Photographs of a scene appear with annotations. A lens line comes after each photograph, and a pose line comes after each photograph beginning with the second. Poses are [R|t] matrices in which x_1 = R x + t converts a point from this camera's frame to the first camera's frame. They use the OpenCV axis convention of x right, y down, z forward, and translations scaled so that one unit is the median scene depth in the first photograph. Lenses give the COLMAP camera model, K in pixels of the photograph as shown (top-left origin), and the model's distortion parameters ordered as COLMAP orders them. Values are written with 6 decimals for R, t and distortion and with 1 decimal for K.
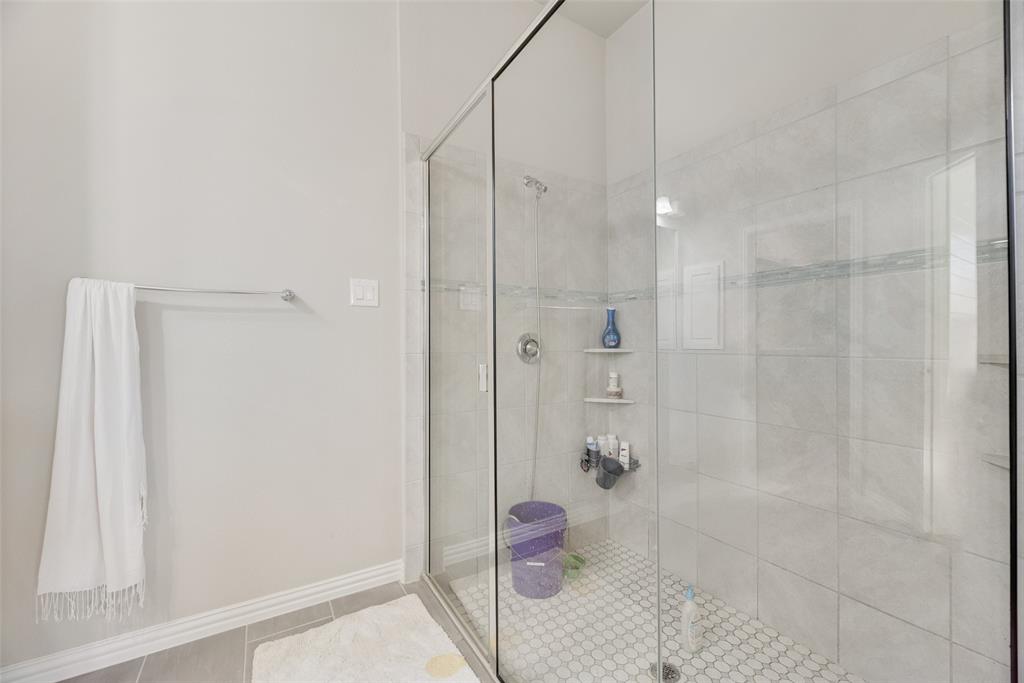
lens RADIAL K [[412.3, 0, 512.7], [0, 412.3, 342.6], [0, 0, 1]] dist [-0.000970, 0.000111]
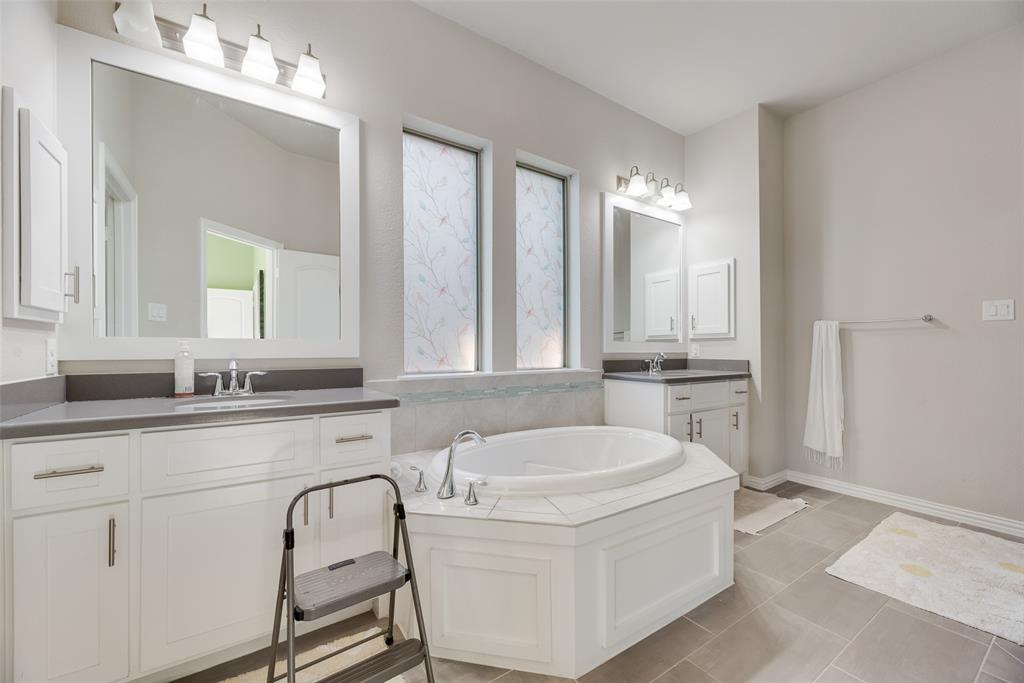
lens RADIAL K [[412.3, 0, 513.4], [0, 412.3, 349.8], [0, 0, 1]] dist [-0.000970, 0.000111]
pose [[0.055920, -0.002528, -0.998432, 1.180528], [-0.009036, 0.999955, -0.003038, 0.035413], [0.998394, 0.009191, 0.055895, -0.859501]]
